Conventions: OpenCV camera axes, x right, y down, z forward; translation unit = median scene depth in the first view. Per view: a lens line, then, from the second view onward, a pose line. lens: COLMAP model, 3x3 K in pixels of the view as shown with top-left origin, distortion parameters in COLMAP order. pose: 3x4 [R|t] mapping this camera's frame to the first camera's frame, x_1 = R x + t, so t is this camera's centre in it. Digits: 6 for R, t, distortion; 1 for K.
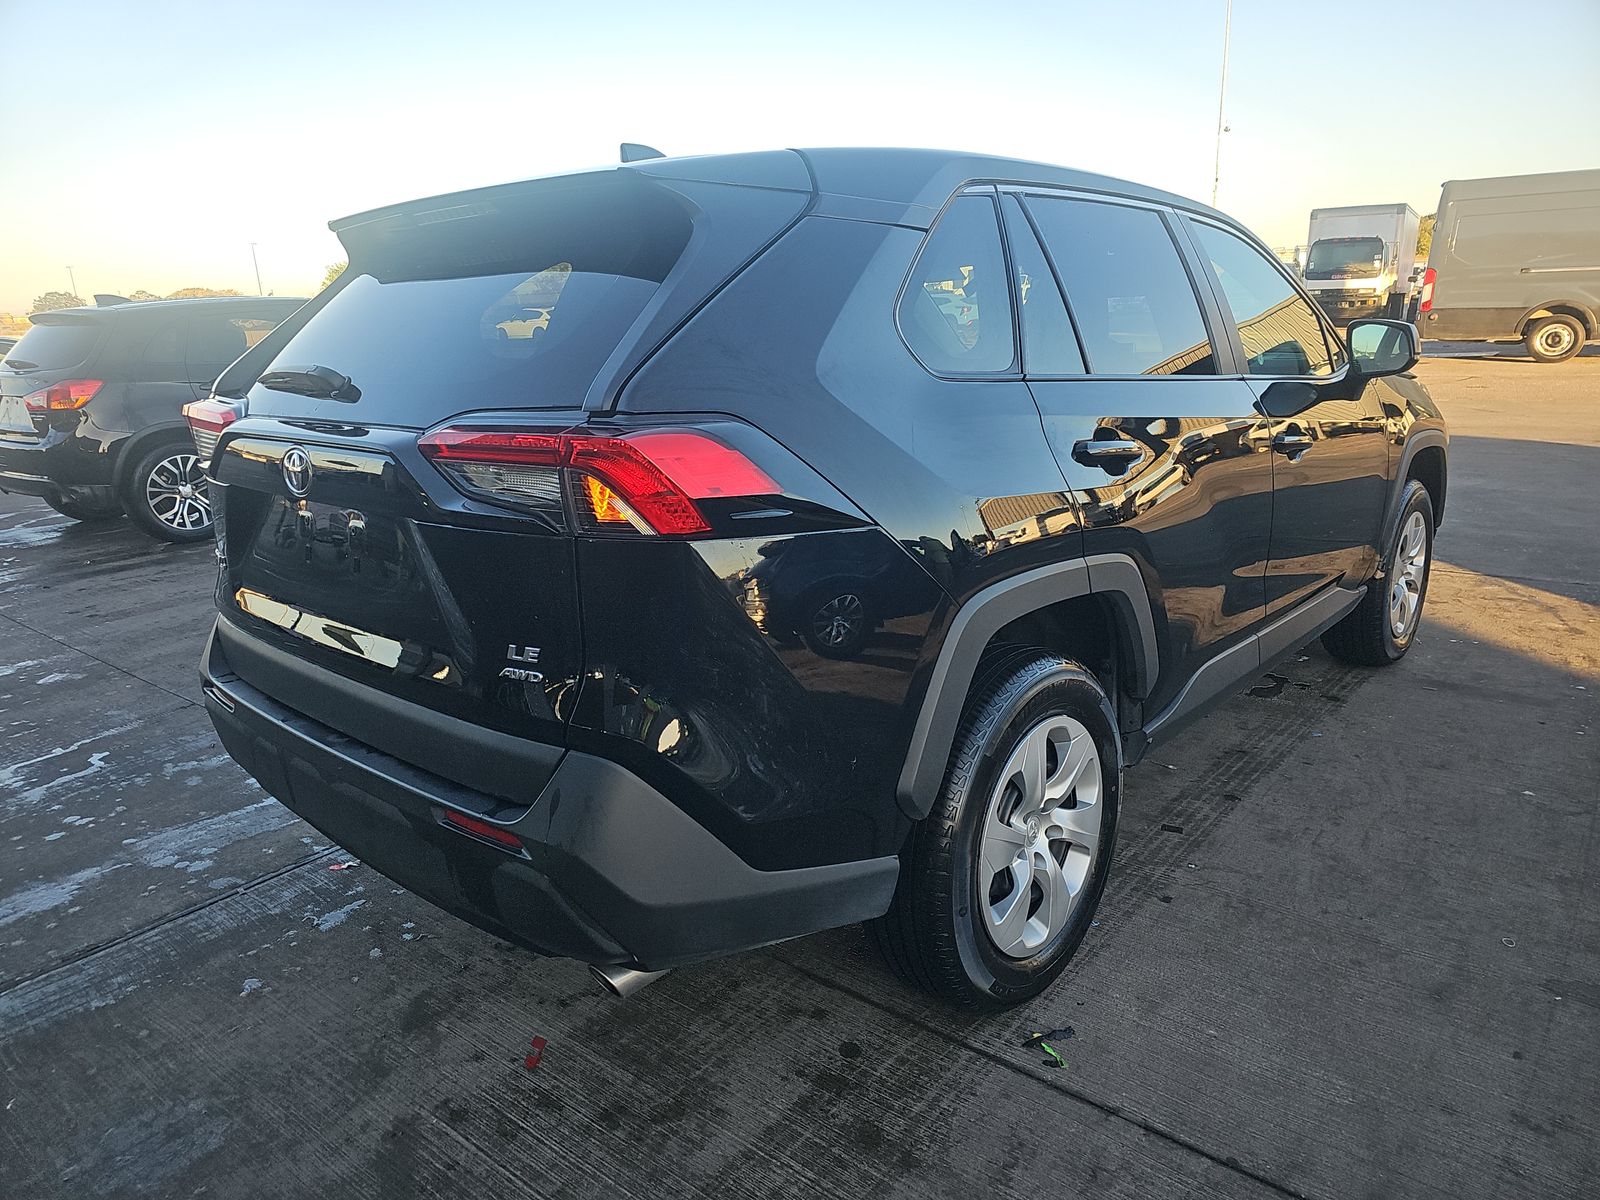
lens RADIAL K [[1035.8, 0, 800.0], [0, 1035.8, 600.0], [0, 0, 1]] dist [0.052377, -0.040671]
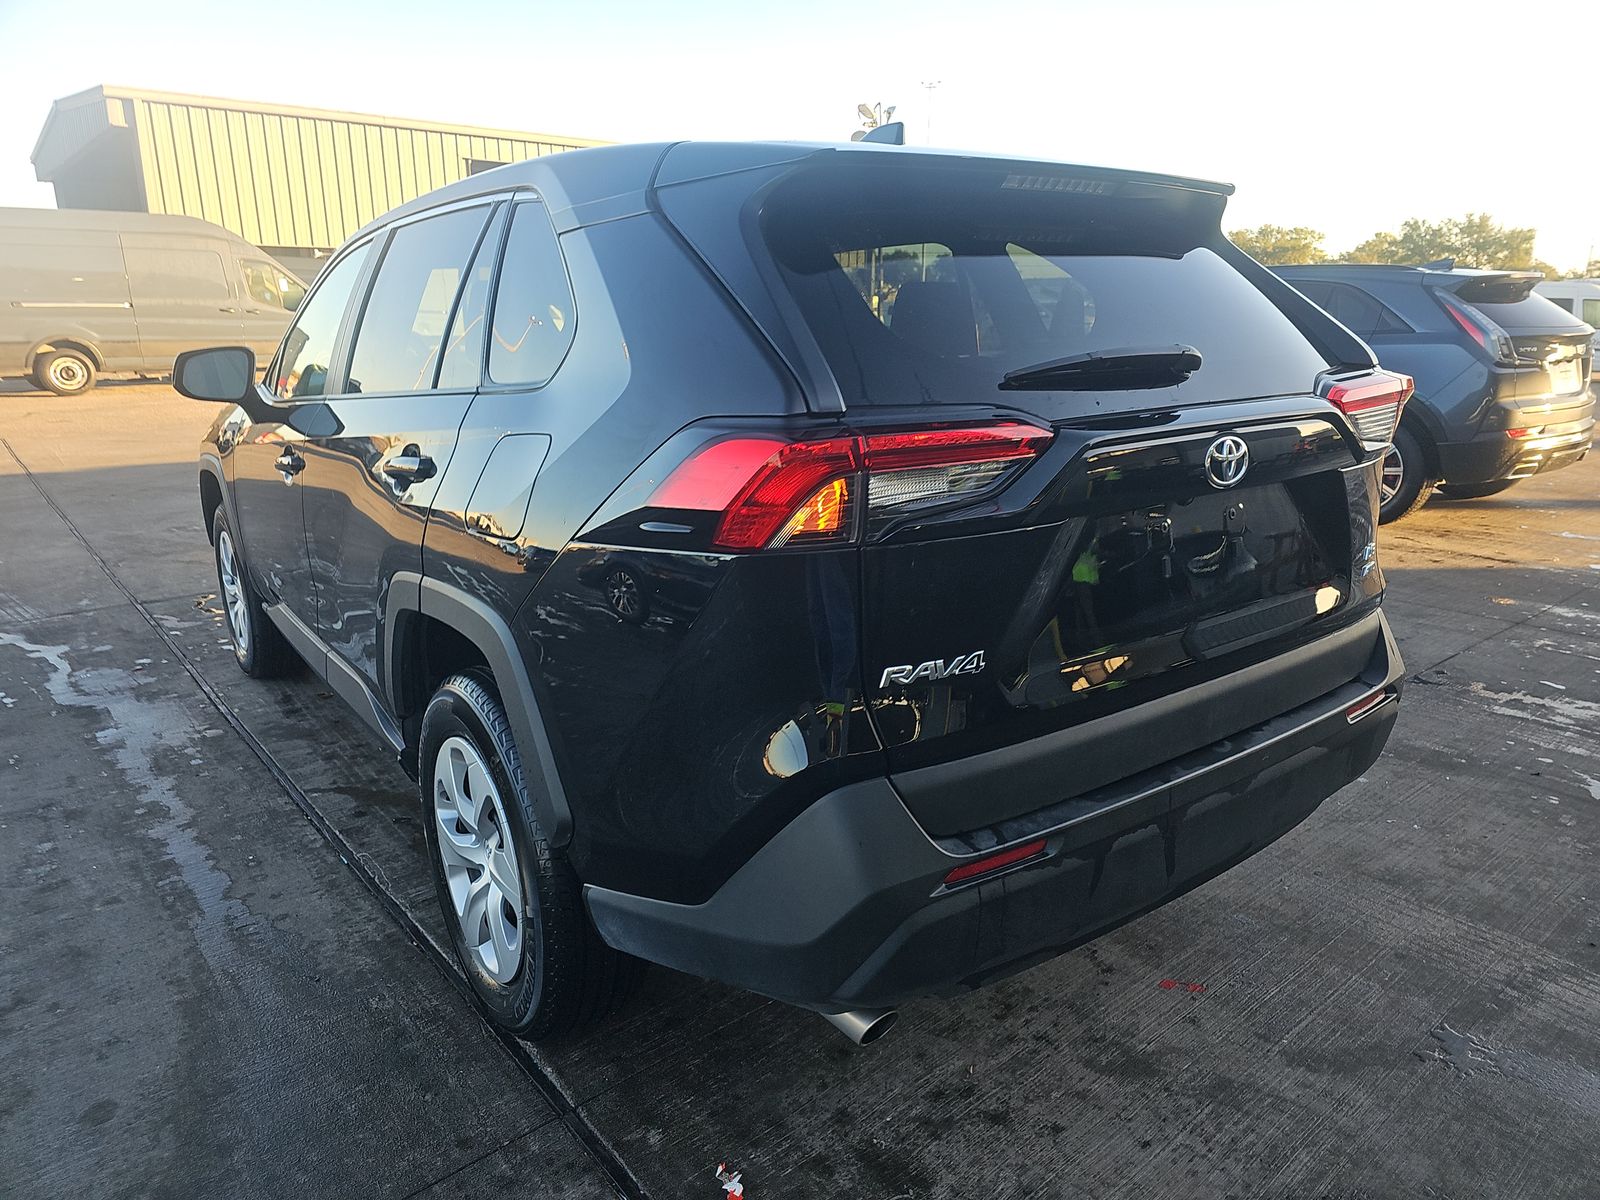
lens RADIAL K [[1035.8, 0, 800.0], [0, 1035.8, 600.0], [0, 0, 1]] dist [0.052377, -0.040671]
pose [[0.212828, -0.222369, 0.951450, -1.355420], [0.257151, 0.952178, 0.165018, -0.234448], [-0.942644, 0.209545, 0.259832, 1.080192]]
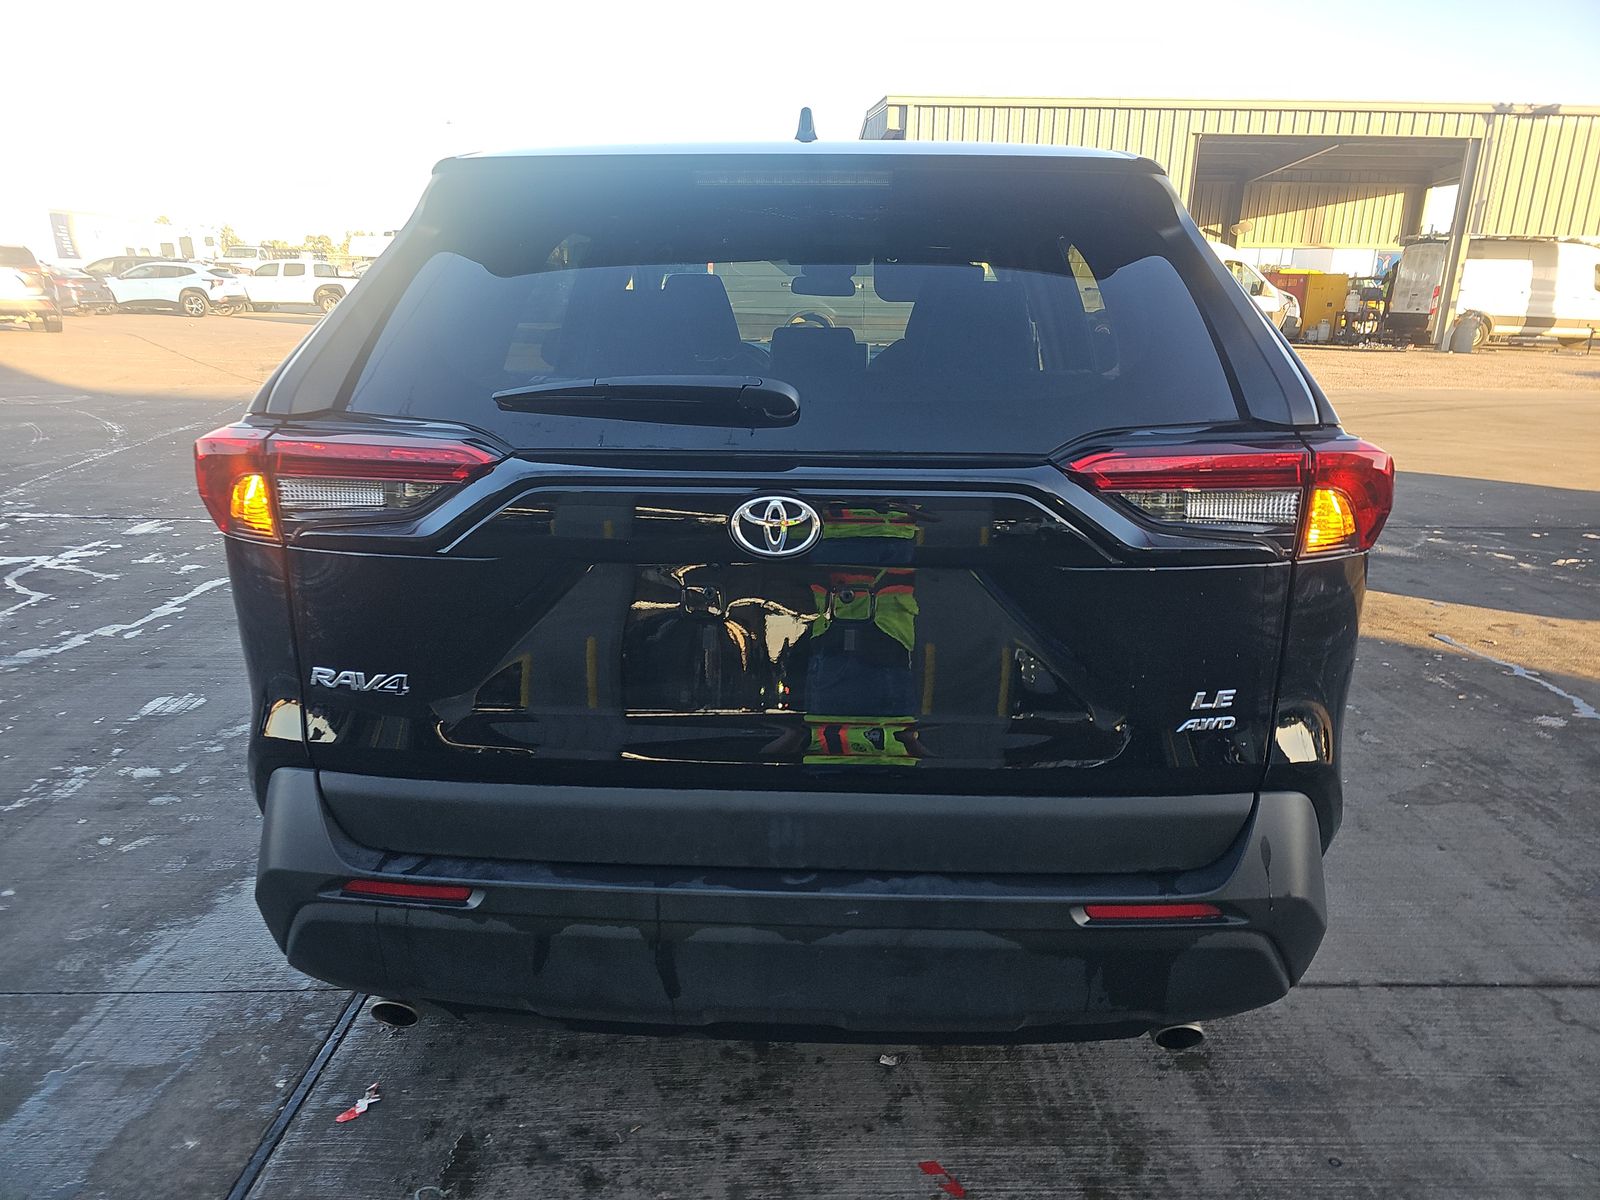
lens RADIAL K [[1035.8, 0, 800.0], [0, 1035.8, 600.0], [0, 0, 1]] dist [0.052377, -0.040671]
pose [[0.767519, -0.134830, 0.626686, -0.871854], [0.127361, 0.990214, 0.057060, -0.103305], [-0.628246, 0.036021, 0.777180, 0.422741]]
